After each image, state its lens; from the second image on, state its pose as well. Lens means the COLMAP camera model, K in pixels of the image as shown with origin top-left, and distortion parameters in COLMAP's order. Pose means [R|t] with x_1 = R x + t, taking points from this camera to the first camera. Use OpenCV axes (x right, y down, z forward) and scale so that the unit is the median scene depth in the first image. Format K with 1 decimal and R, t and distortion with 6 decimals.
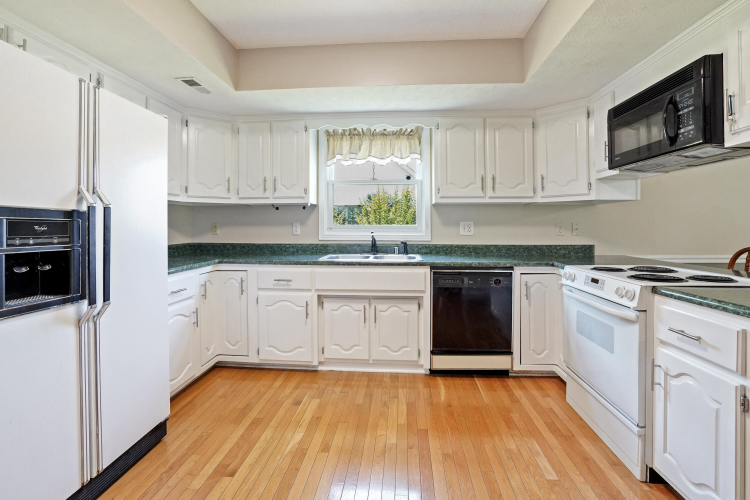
lens RADIAL K [[354.9, 0, 374.0], [0, 354.9, 224.1], [0, 0, 1]] dist [-0.060599, 0.021350]
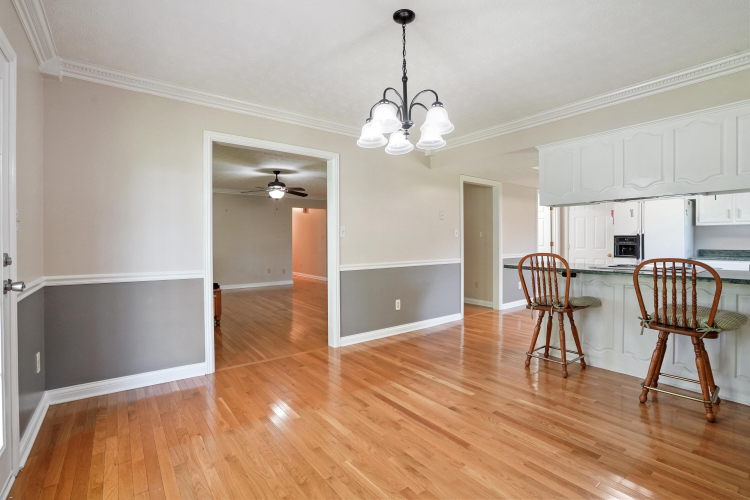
lens RADIAL K [[348.1, 0, 372.0], [0, 348.1, 240.9], [0, 0, 1]] dist [-0.054516, 0.019151]
pose [[-0.745387, 0.004118, -0.666619, 1.996322], [0.009002, 0.999952, -0.003889, 0.006454], [0.666571, -0.008900, -0.745388, 0.918785]]
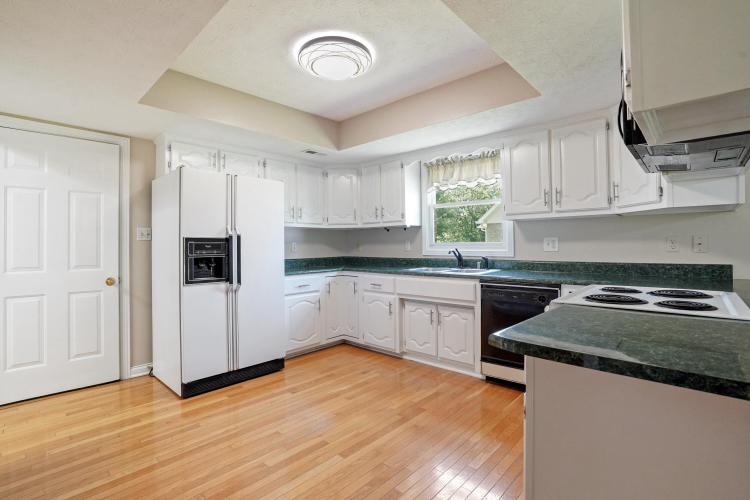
lens RADIAL K [[353.7, 0, 375.4], [0, 353.7, 240.1], [0, 0, 1]] dist [-0.061216, 0.021082]
pose [[0.784495, -0.016317, -0.619921, 0.563762], [0.014132, 0.999865, -0.008434, 0.002066], [0.619974, -0.002145, 0.784619, -0.048928]]
